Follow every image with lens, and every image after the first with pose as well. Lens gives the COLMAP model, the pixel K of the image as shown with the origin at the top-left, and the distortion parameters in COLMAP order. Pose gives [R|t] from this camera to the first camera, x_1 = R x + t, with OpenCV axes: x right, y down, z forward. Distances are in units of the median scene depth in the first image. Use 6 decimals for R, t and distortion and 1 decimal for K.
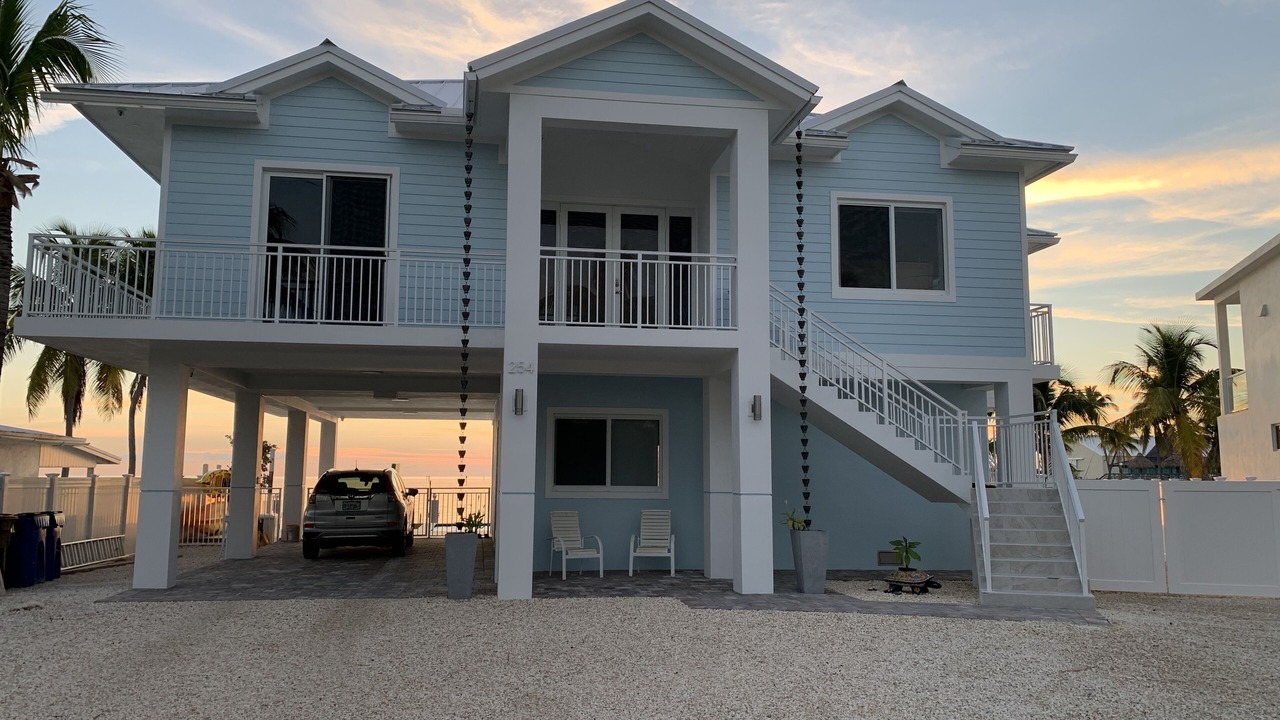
lens RADIAL K [[962.8, 0, 638.3], [0, 962.8, 361.6], [0, 0, 1]] dist [0.026195, -0.009726]
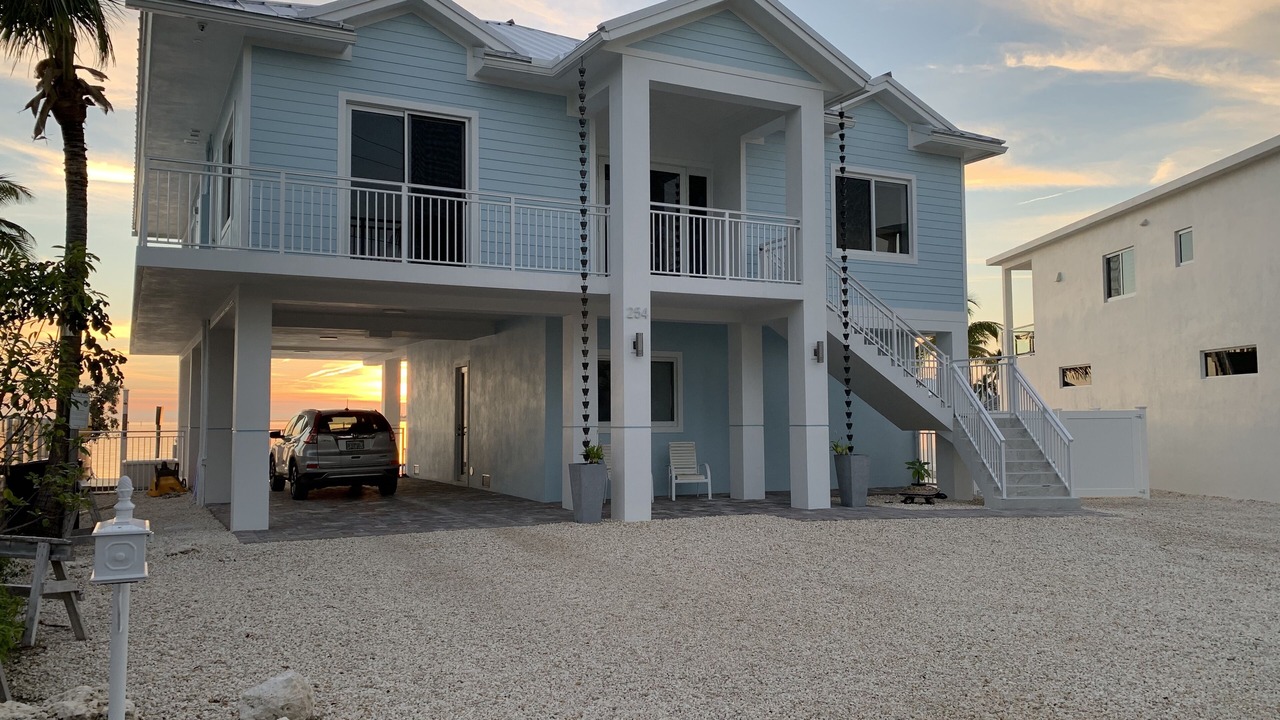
lens RADIAL K [[962.8, 0, 647.1], [0, 962.8, 361.8], [0, 0, 1]] dist [0.026195, -0.009726]
pose [[0.947458, 0.006844, 0.319807, -0.413978], [-0.027241, 0.997866, 0.059349, -0.003354], [-0.318718, -0.064943, 0.945622, -0.035210]]
